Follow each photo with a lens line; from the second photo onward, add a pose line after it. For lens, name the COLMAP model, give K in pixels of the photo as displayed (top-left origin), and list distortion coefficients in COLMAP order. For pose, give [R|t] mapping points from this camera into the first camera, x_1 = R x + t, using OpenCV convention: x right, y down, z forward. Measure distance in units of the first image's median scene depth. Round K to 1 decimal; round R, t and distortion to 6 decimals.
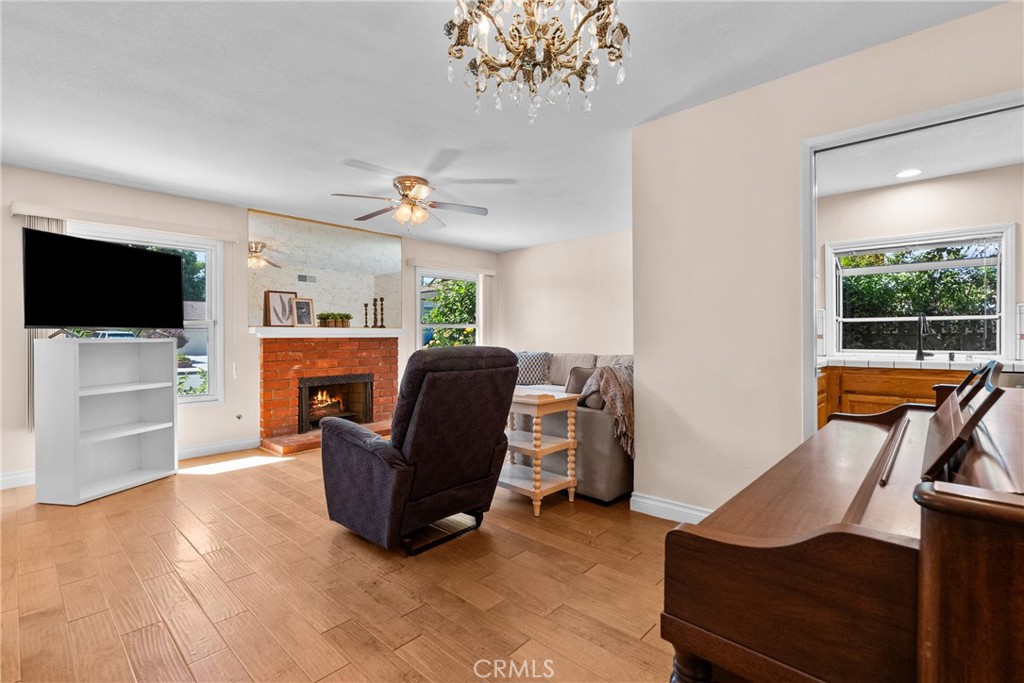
lens RADIAL K [[470.3, 0, 508.3], [0, 470.3, 337.0], [0, 0, 1]] dist [-0.004499, 0.001801]
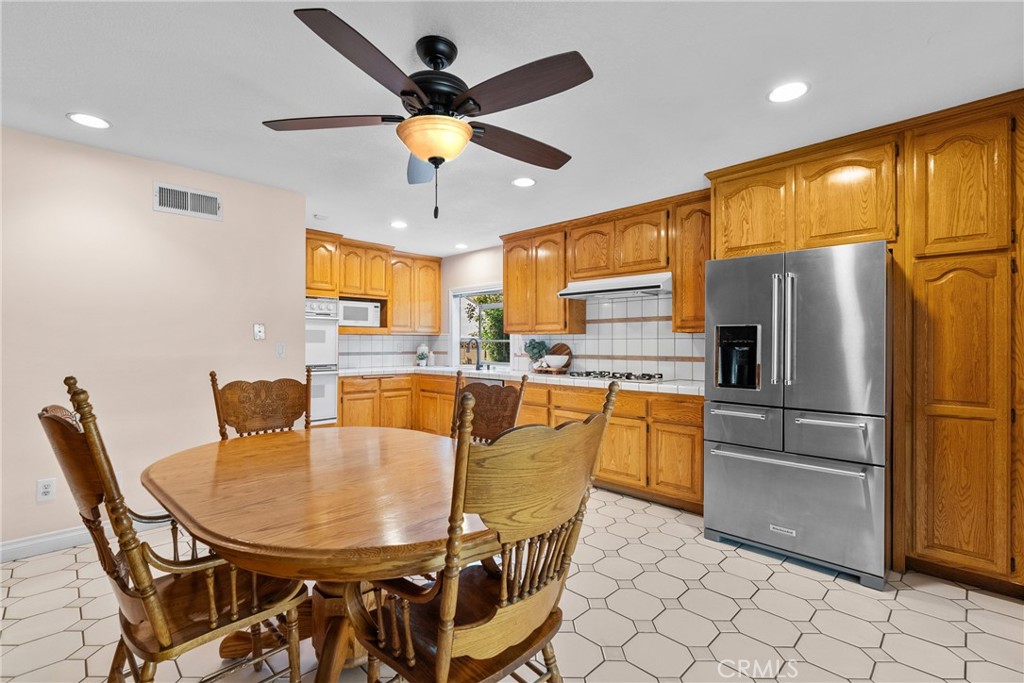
lens RADIAL K [[470.3, 0, 517.2], [0, 470.3, 342.9], [0, 0, 1]] dist [-0.004499, 0.001801]
pose [[0.998623, 0.003757, -0.052320, 0.913433], [-0.004147, 0.999964, -0.007345, -0.021953], [0.052291, 0.007552, 0.998603, -0.417450]]
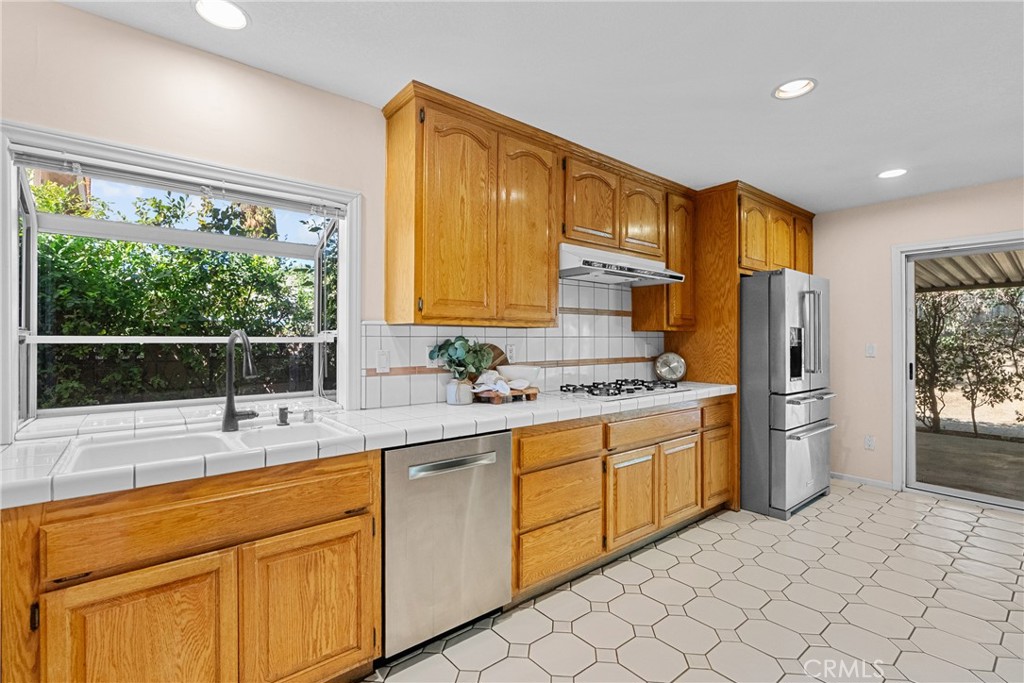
lens RADIAL K [[470.3, 0, 521.7], [0, 470.3, 336.6], [0, 0, 1]] dist [-0.004499, 0.001801]
pose [[0.139044, 0.007680, 0.990256, 0.377029], [0.006679, 0.999940, -0.008693, -0.033033], [-0.990264, 0.007823, 0.138985, 0.541262]]
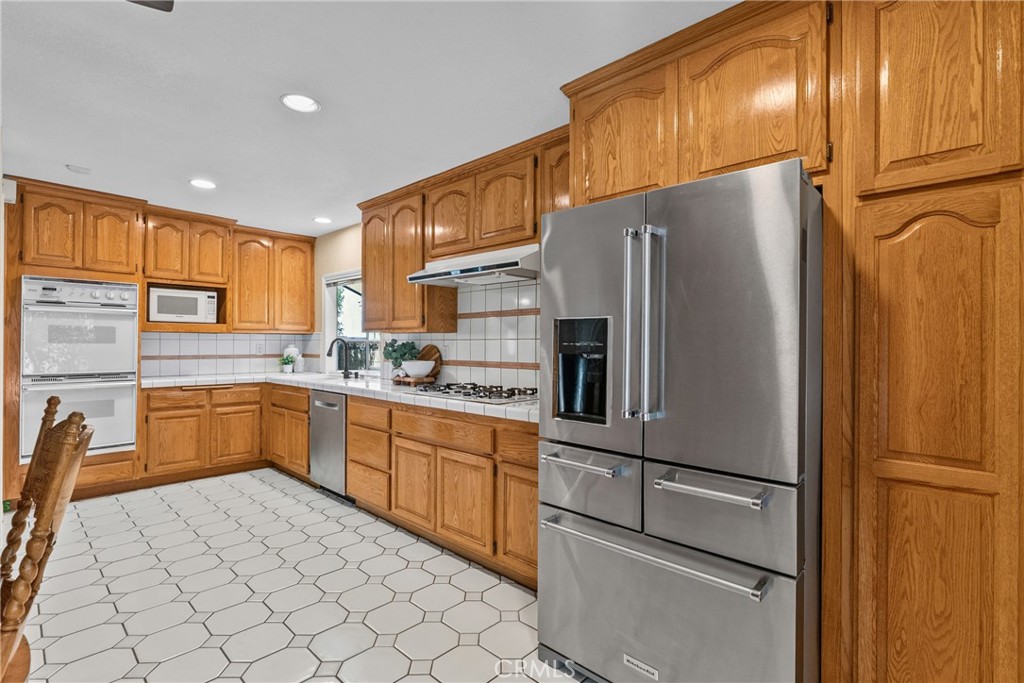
lens RADIAL K [[470.3, 0, 531.6], [0, 470.3, 343.5], [0, 0, 1]] dist [-0.004499, 0.001801]
pose [[0.999983, 0.005876, 0.000383, 1.132741], [-0.005874, 0.999966, -0.005811, -0.027832], [-0.000417, 0.005808, 0.999983, -0.156912]]
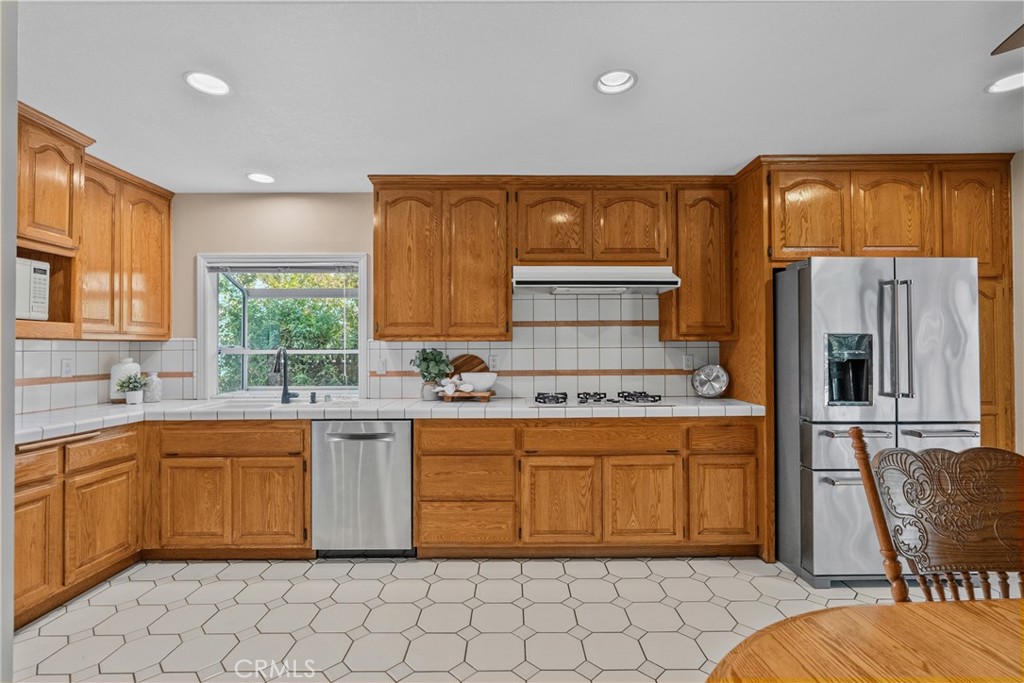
lens RADIAL K [[470.3, 0, 508.1], [0, 470.3, 341.5], [0, 0, 1]] dist [-0.004499, 0.001801]
pose [[0.738221, 0.009789, 0.674488, 0.509428], [0.007811, 0.999704, -0.023059, -0.032357], [-0.674514, 0.022291, 0.737926, 0.083024]]
